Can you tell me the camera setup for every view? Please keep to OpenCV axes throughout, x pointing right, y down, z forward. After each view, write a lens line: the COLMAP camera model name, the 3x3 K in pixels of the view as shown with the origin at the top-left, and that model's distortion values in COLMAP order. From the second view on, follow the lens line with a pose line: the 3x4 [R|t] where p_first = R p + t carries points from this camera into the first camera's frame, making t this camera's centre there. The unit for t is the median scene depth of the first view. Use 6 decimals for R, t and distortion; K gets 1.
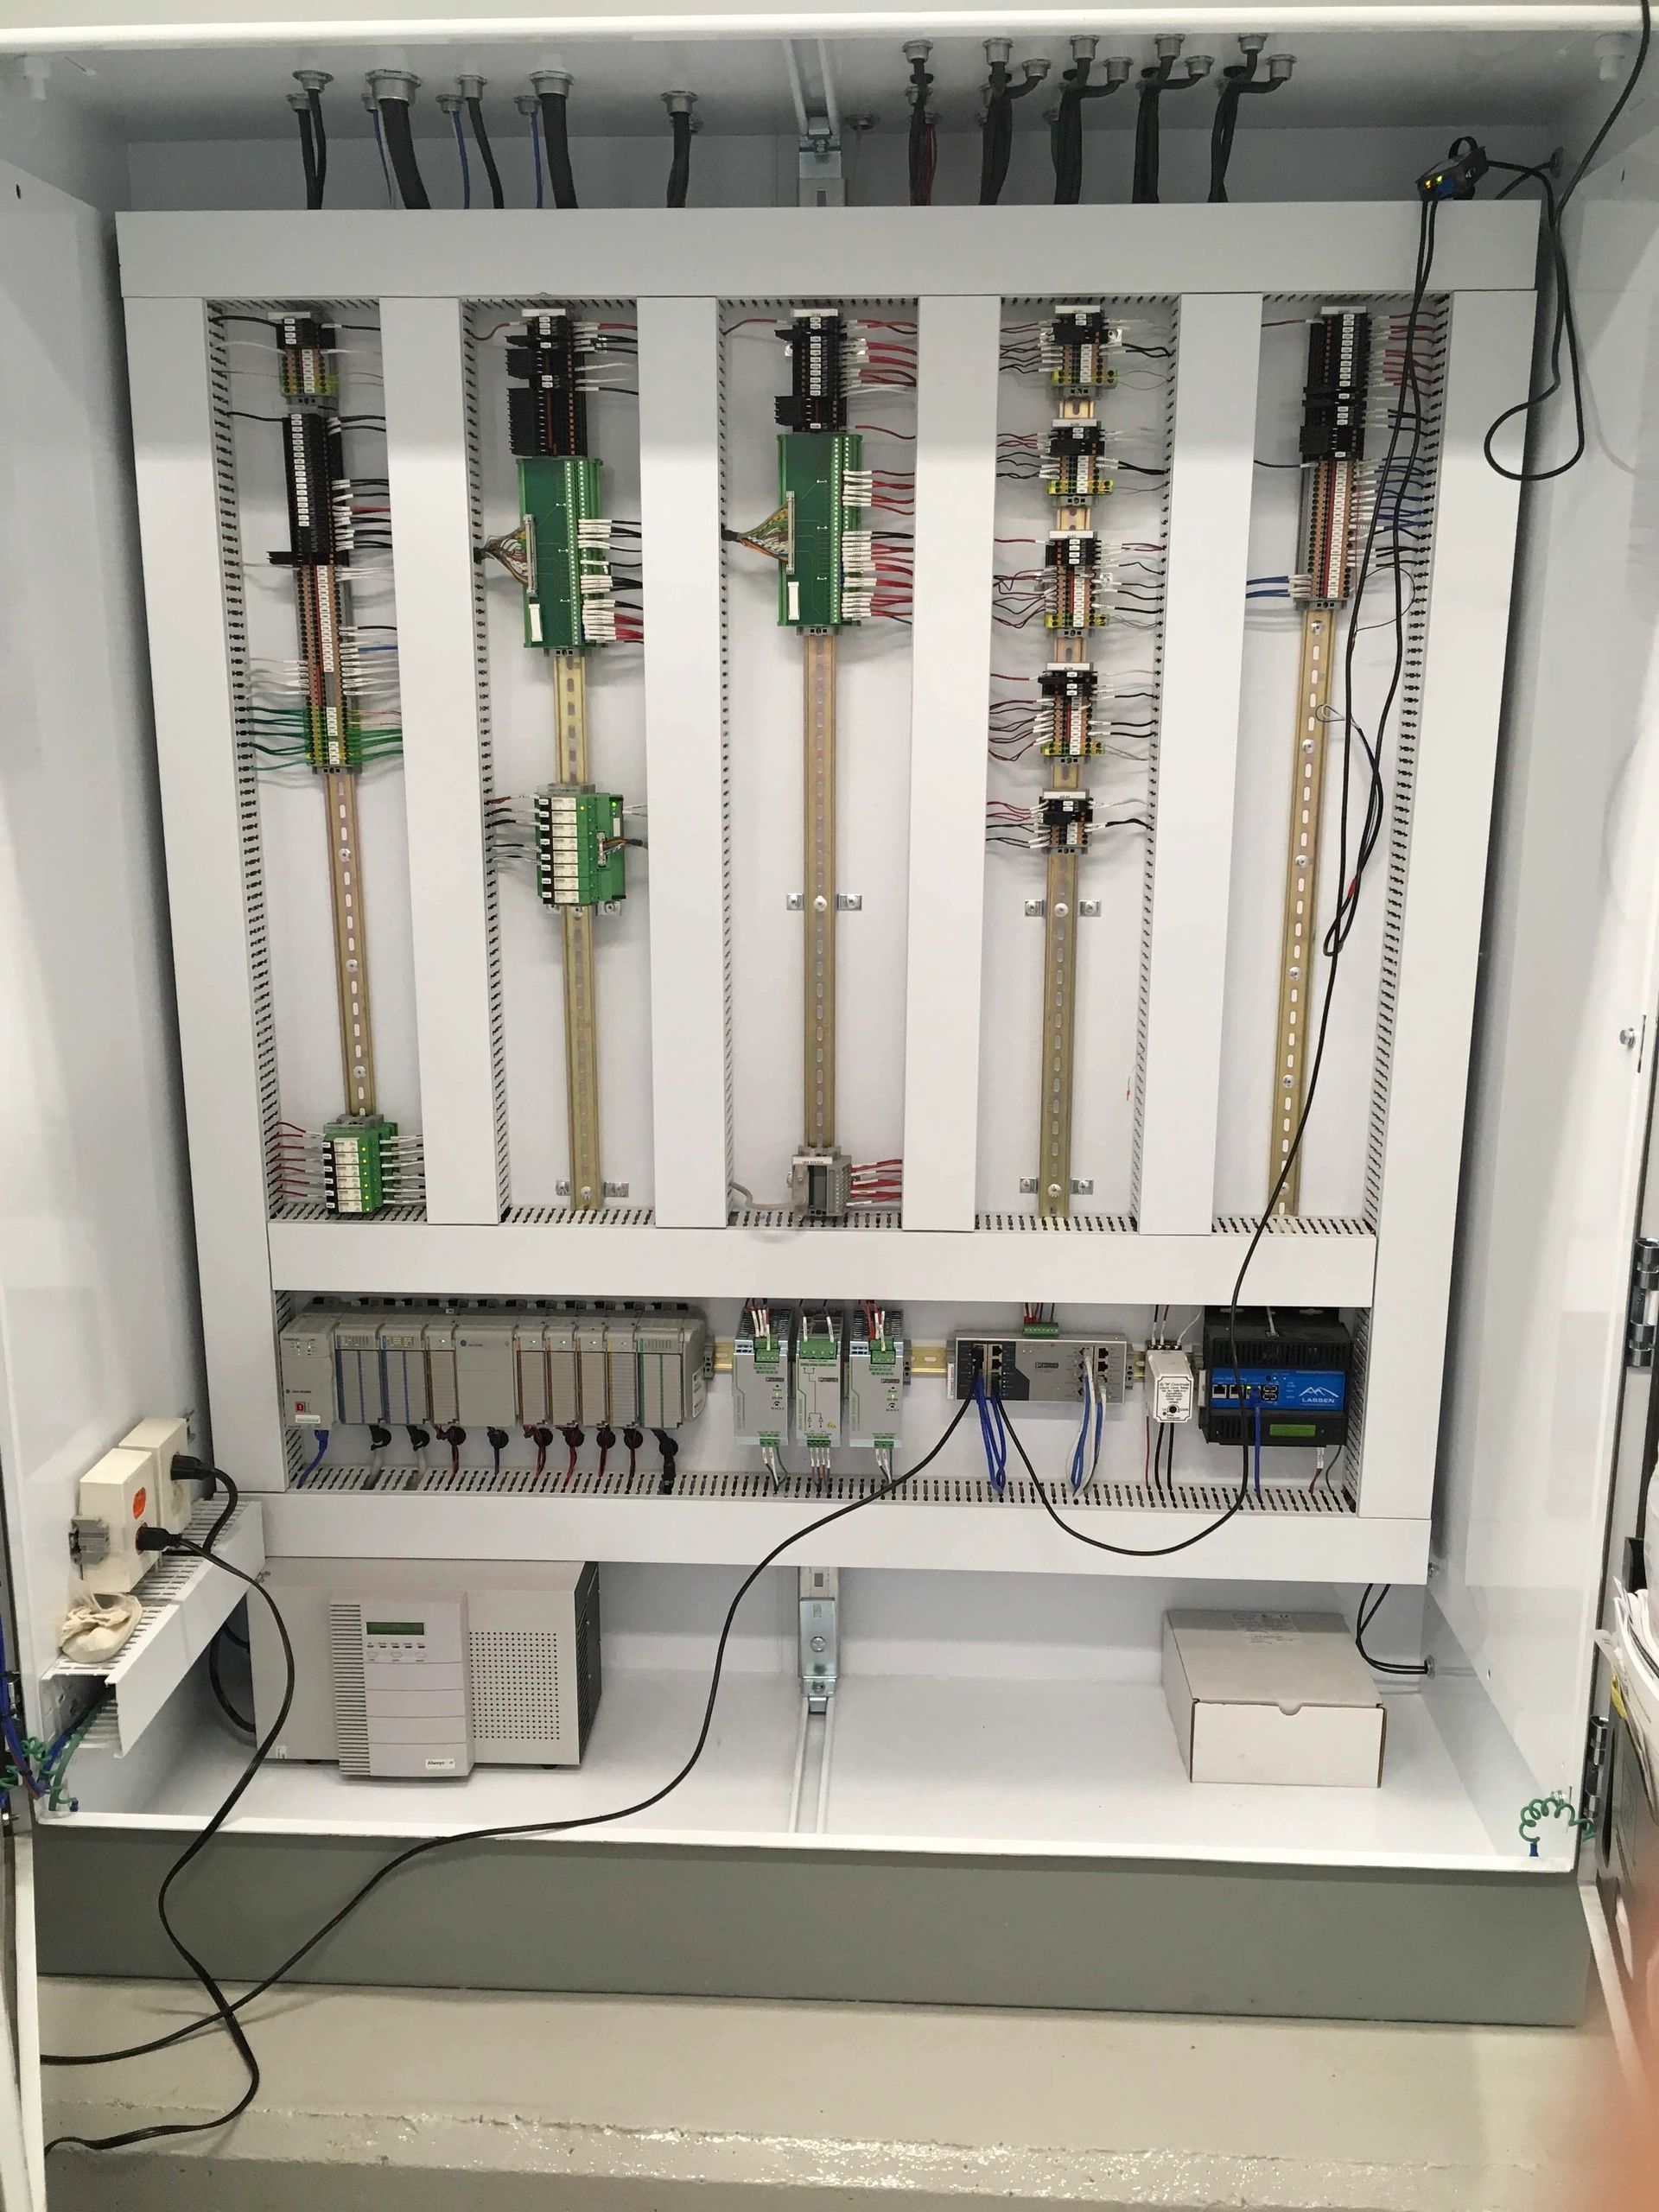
lens RADIAL K [[1882.3, 0, 831.2], [0, 1882.3, 1114.7], [0, 0, 1]] dist [0.054122, -0.057129]
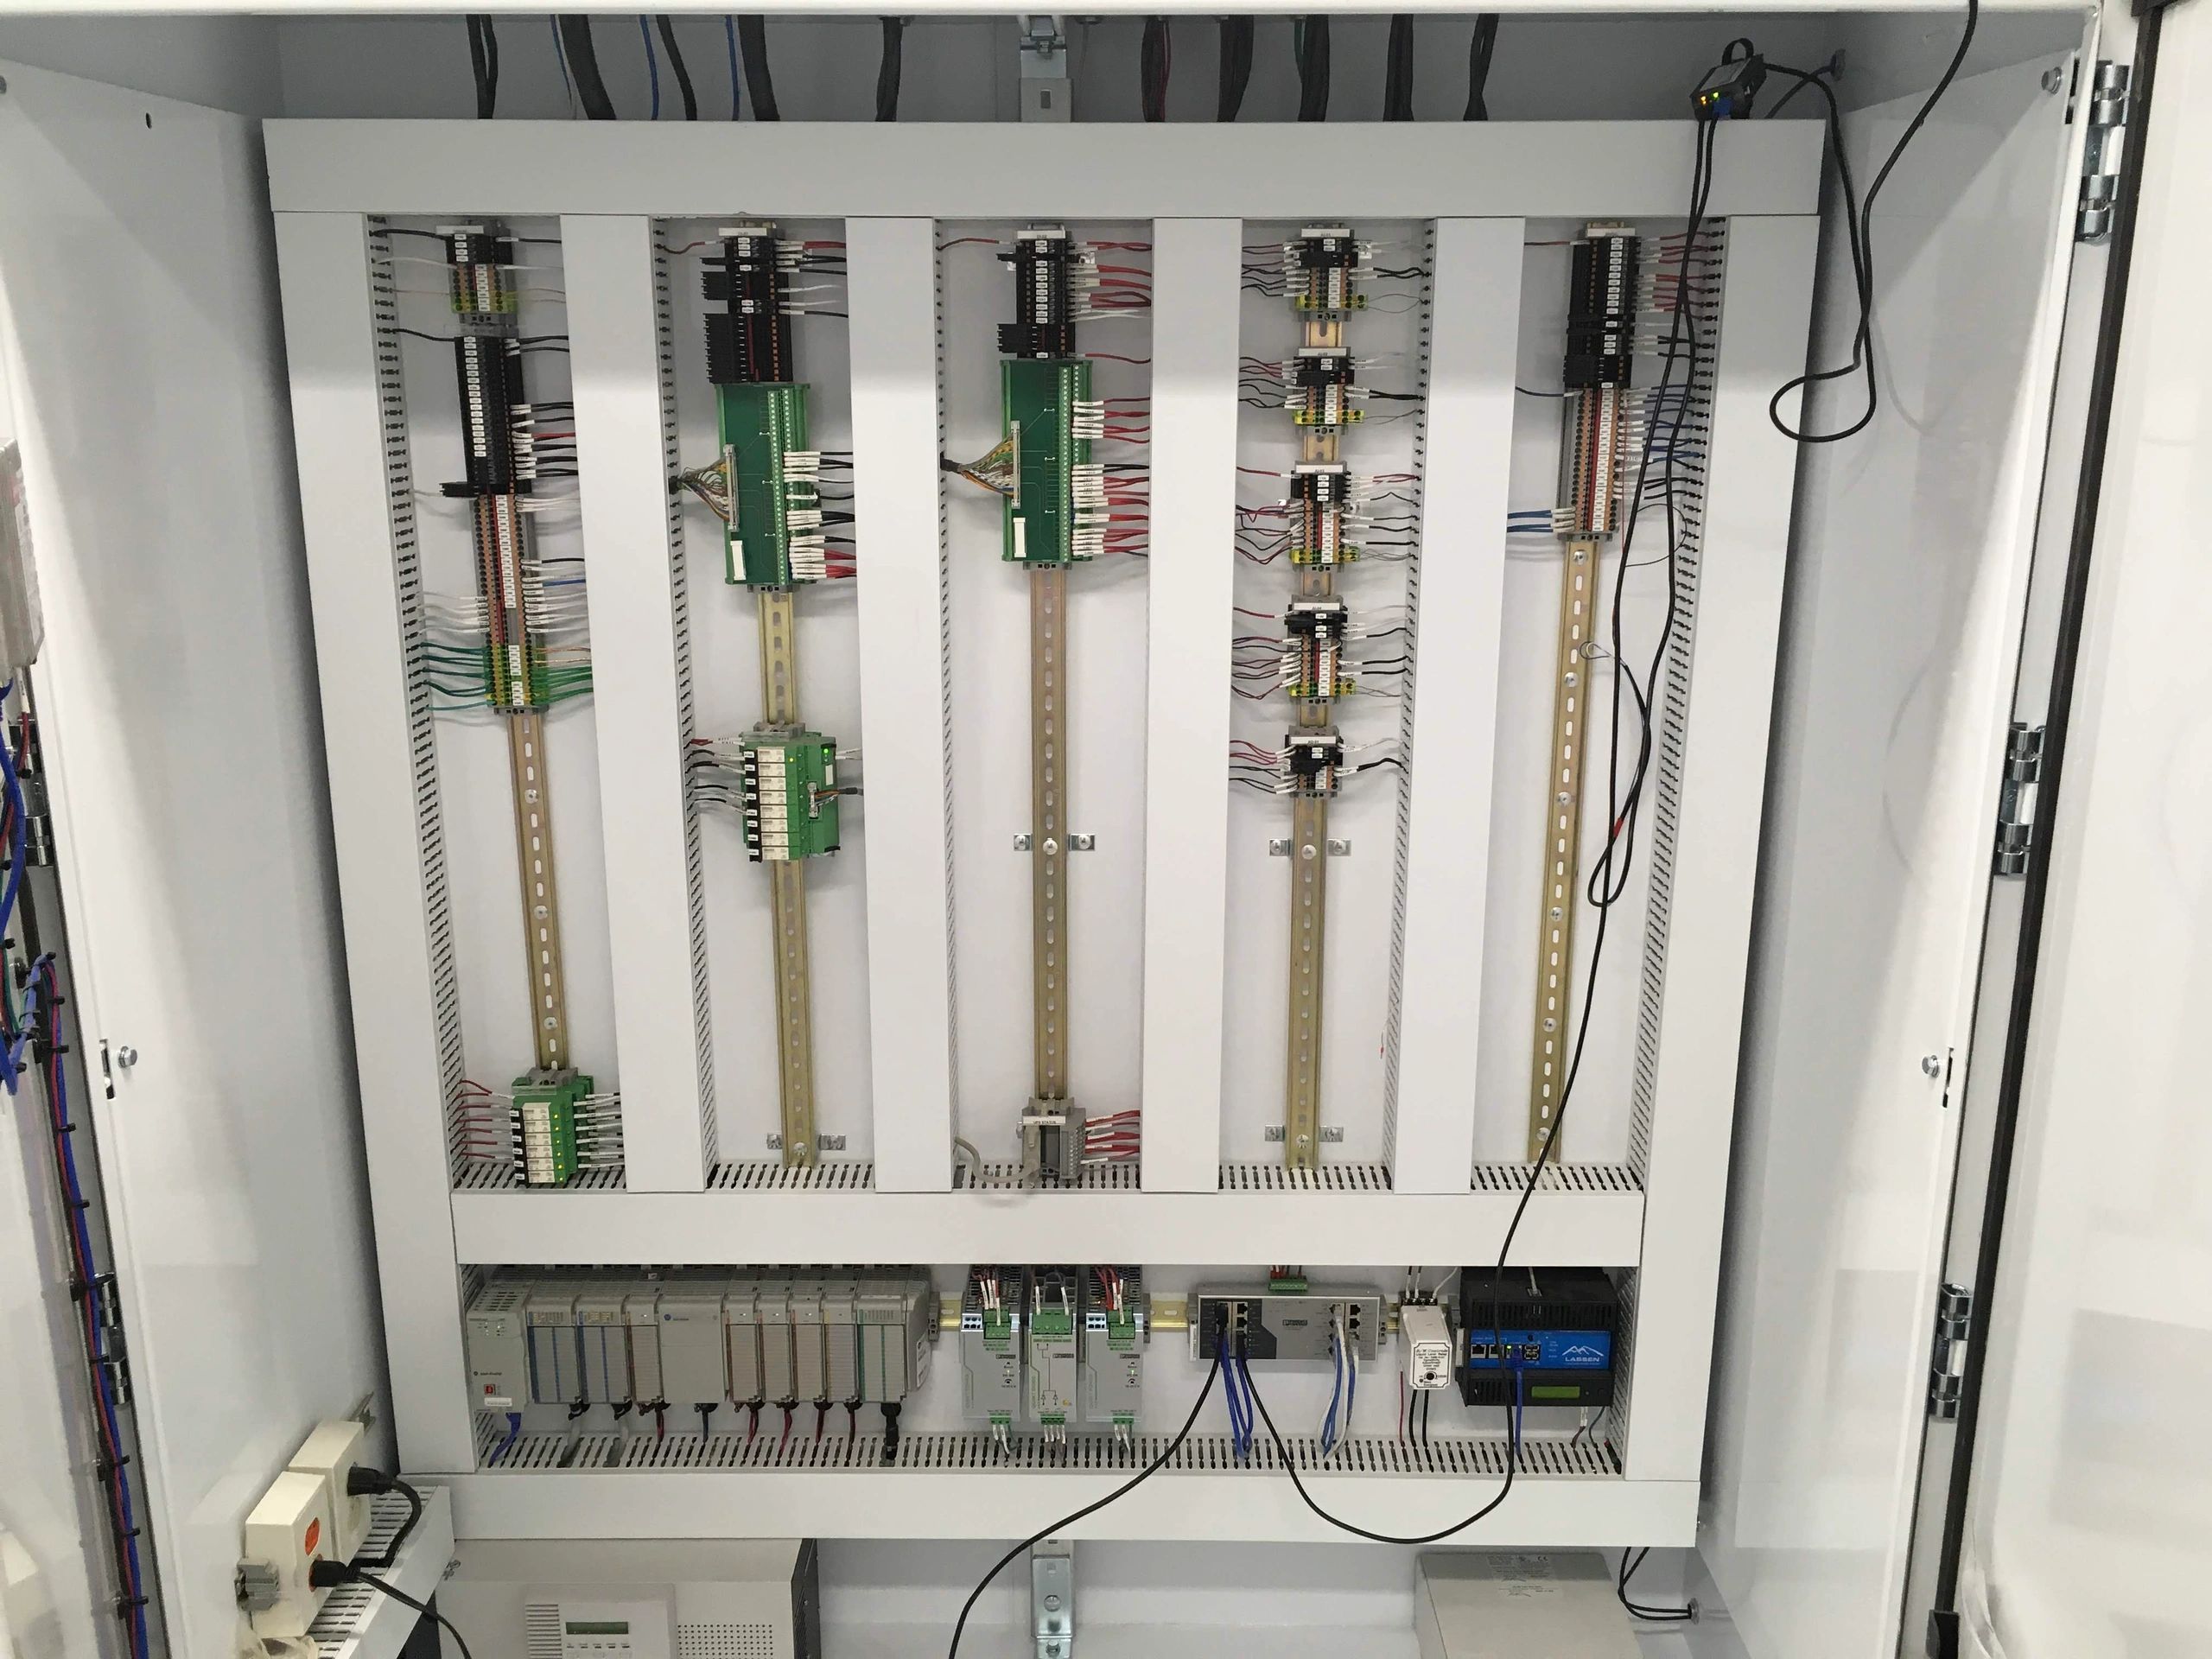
lens RADIAL K [[1882.3, 0, 1107.4], [0, 1882.3, 810.3], [0, 0, 1]] dist [0.054122, -0.057129]
pose [[0.999297, -0.009516, 0.036274, -0.011422], [0.008692, 0.999702, 0.022810, -0.154731], [-0.036480, -0.022479, 0.999082, 0.074274]]
